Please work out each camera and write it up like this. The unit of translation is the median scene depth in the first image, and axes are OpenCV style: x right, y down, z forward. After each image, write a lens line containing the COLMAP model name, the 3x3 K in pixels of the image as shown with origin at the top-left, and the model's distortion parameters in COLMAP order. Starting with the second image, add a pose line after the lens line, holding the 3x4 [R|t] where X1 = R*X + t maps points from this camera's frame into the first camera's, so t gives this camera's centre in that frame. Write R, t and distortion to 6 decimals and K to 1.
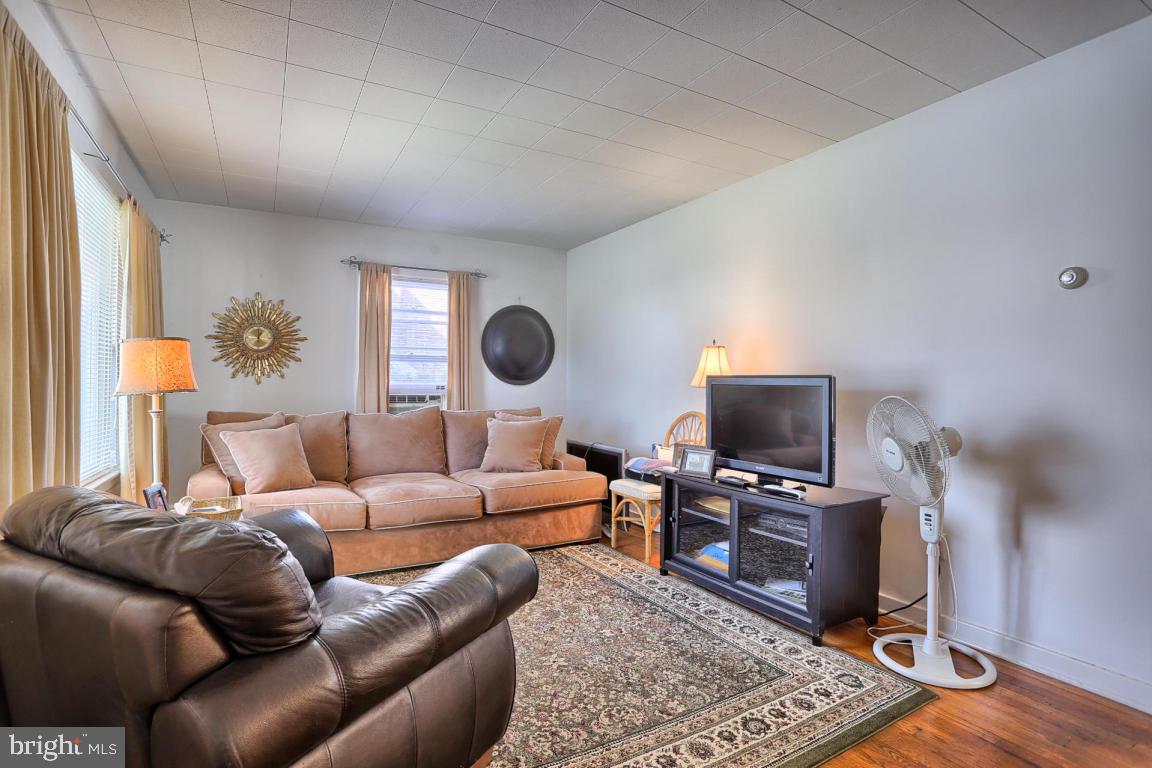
lens RADIAL K [[556.9, 0, 571.8], [0, 556.9, 379.0], [0, 0, 1]] dist [-0.014417, 0.000780]
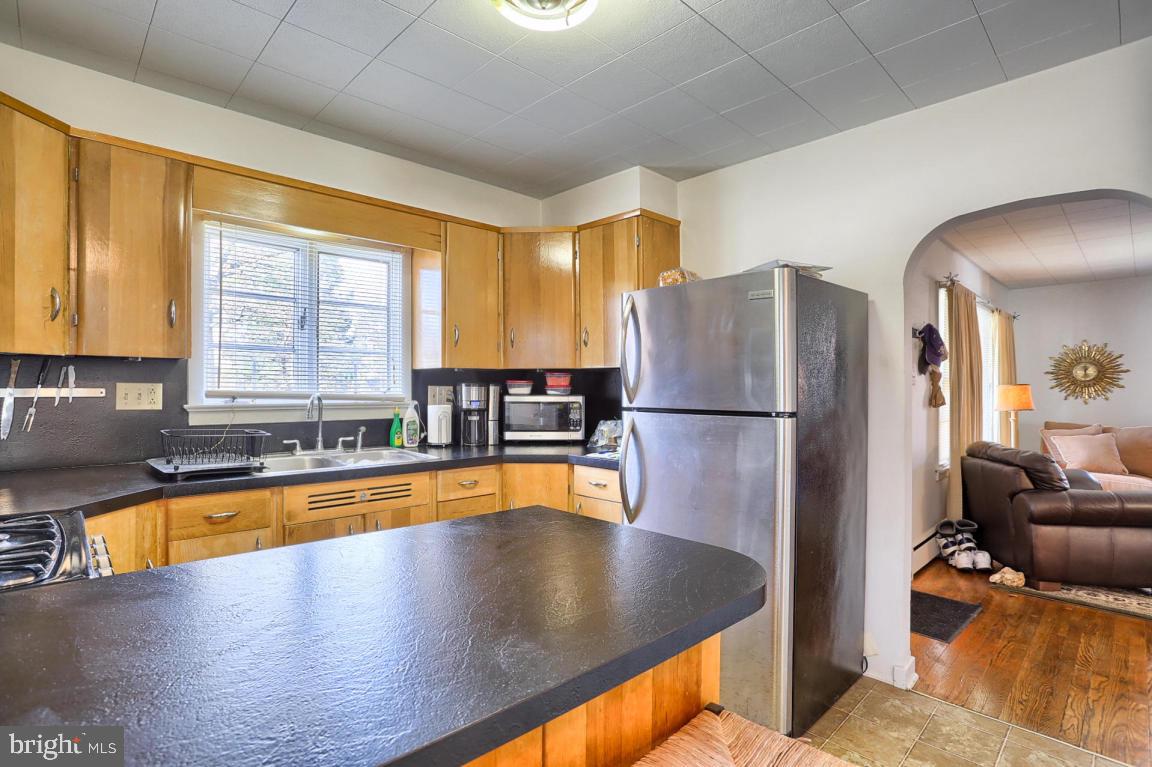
lens RADIAL K [[556.9, 0, 568.2], [0, 556.9, 381.5], [0, 0, 1]] dist [-0.014417, 0.000780]
pose [[0.247345, -0.010351, -0.968872, 0.490410], [0.000609, 0.999944, -0.010528, -0.036676], [0.968927, 0.002014, 0.247338, -0.657647]]
